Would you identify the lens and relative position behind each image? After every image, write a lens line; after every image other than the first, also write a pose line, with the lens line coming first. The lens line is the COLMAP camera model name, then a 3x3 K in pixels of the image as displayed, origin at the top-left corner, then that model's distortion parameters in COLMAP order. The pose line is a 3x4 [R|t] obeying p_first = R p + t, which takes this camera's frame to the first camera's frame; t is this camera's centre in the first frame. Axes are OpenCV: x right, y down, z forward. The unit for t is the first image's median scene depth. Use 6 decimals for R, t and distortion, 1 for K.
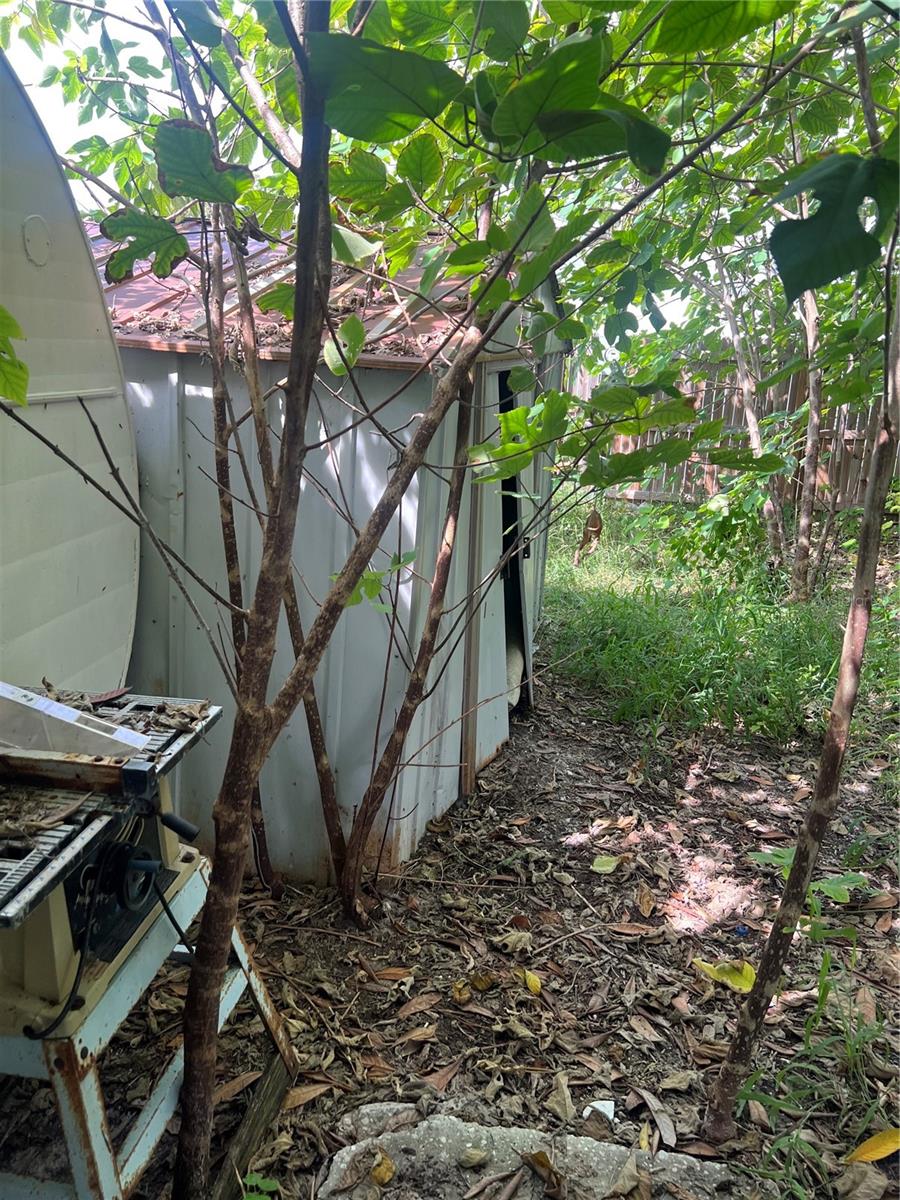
lens RADIAL K [[949.5, 0, 396.7], [0, 949.5, 599.5], [0, 0, 1]] dist [0.004090, 0.120055]
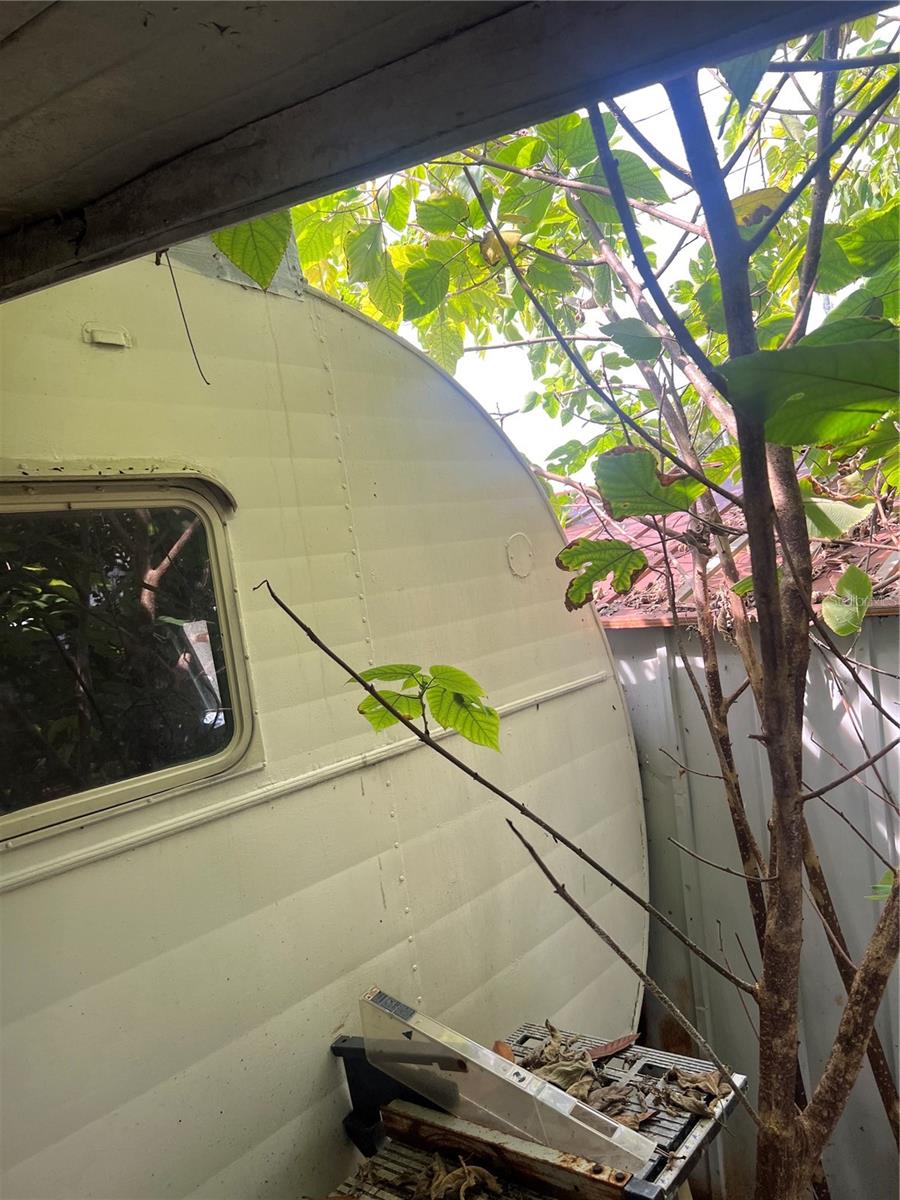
lens RADIAL K [[908.8, 0, 450.0], [0, 908.8, 600.0], [0, 0, 1]] dist [0.041433, -0.042197]
pose [[0.871311, -0.145965, -0.468521, 0.026485], [0.049635, 0.976056, -0.211779, -0.141510], [0.488215, 0.161270, 0.857693, 0.132436]]
